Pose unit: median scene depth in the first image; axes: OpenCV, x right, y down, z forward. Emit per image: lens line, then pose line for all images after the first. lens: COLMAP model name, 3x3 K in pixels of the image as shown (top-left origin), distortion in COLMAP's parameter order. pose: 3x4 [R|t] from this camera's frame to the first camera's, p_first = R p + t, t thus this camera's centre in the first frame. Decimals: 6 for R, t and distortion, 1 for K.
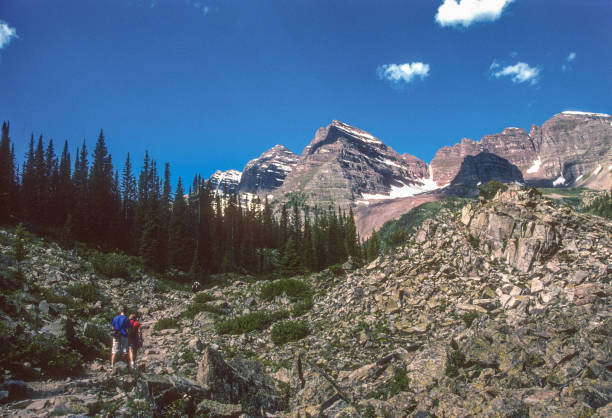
lens RADIAL K [[608.8, 0, 306.0], [0, 608.8, 209.0], [0, 0, 1]] dist [-0.046930, 0.029615]
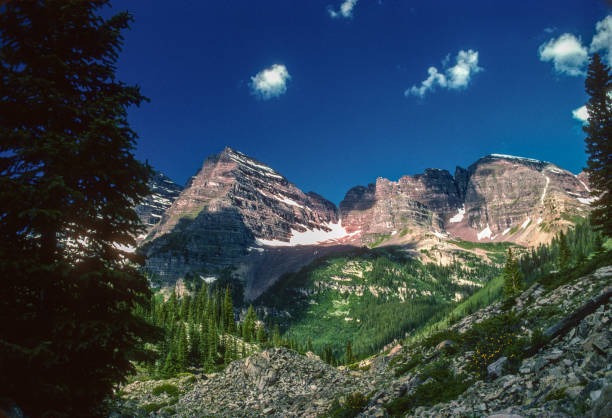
lens RADIAL K [[752.0, 0, 306.0], [0, 752.0, 209.0], [0, 0, 1]] dist [-0.071805, 0.010206]
pose [[0.986925, 0.049439, 0.153408, 0.000189], [-0.040314, 0.997259, -0.062035, -0.004099], [-0.156054, 0.055039, 0.986214, -0.019108]]
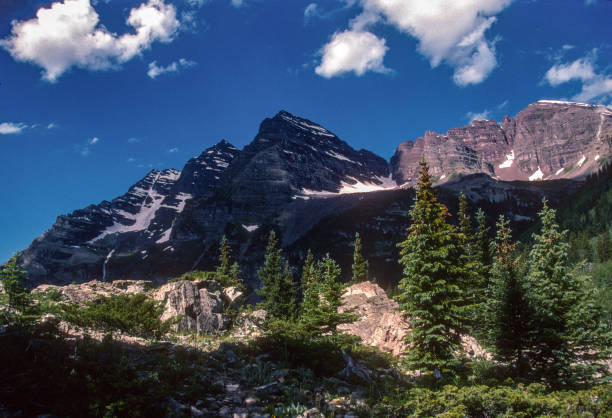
lens RADIAL K [[608.8, 0, 306.0], [0, 608.8, 209.0], [0, 0, 1]] dist [-0.046930, 0.029615]
pose [[0.999048, 0.004775, 0.043370, 0.053740], [-0.003771, 0.999724, -0.023191, 0.019969], [-0.043469, 0.023005, 0.998790, 0.151088]]
